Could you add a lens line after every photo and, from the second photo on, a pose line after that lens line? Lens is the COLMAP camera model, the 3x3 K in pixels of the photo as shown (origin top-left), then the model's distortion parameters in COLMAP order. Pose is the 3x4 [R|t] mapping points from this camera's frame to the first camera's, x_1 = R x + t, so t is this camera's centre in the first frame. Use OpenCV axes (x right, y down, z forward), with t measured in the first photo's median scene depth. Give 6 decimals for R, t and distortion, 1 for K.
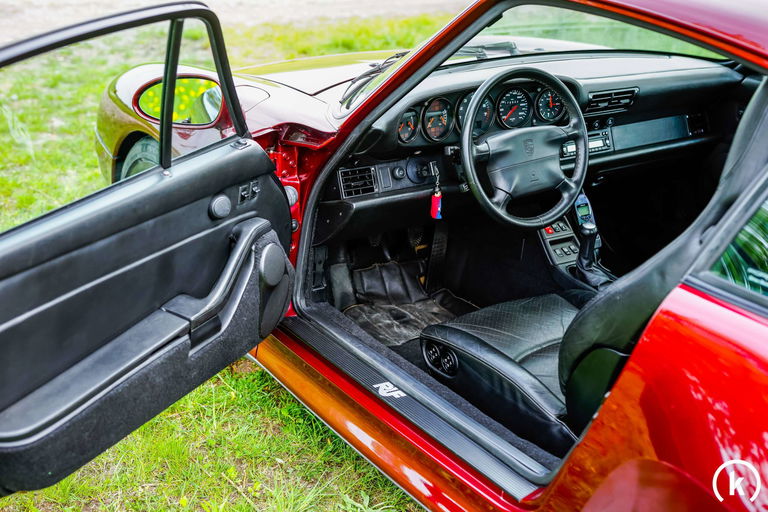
lens RADIAL K [[1070.2, 0, 384.0], [0, 1070.2, 256.0], [0, 0, 1]] dist [0.011511, -0.159839]
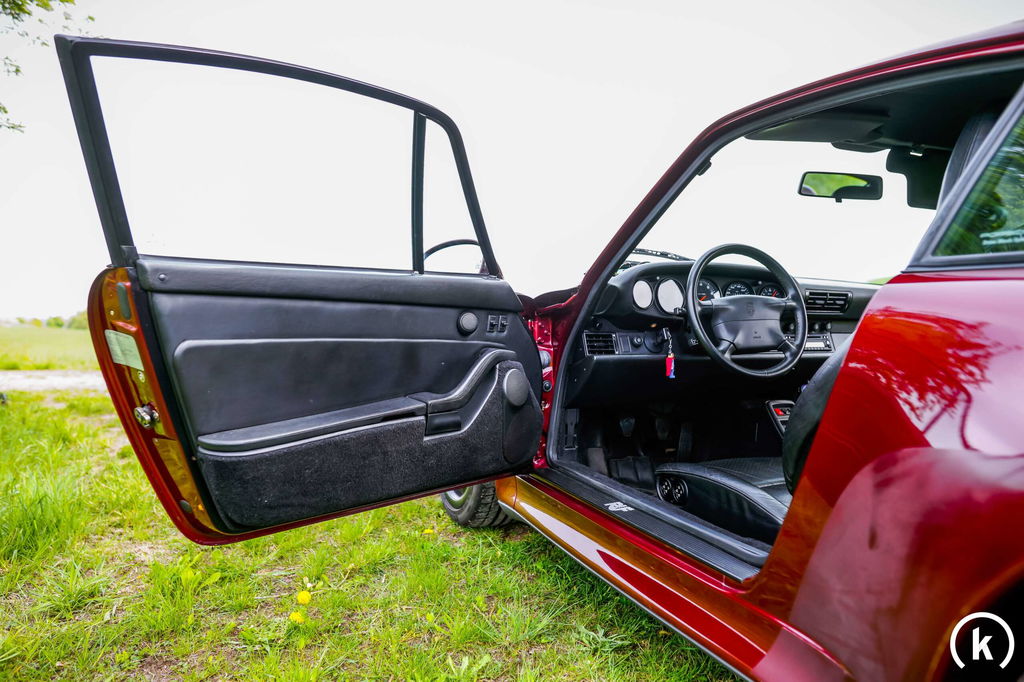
lens RADIAL K [[707.6, 0, 512.0], [0, 707.6, 341.0], [0, 0, 1]] dist [-0.039070, -0.000489]
pose [[0.971606, -0.021889, -0.235588, 0.063140], [-0.062085, 0.937234, -0.343130, 0.196845], [0.228312, 0.348014, 0.909263, 0.263736]]
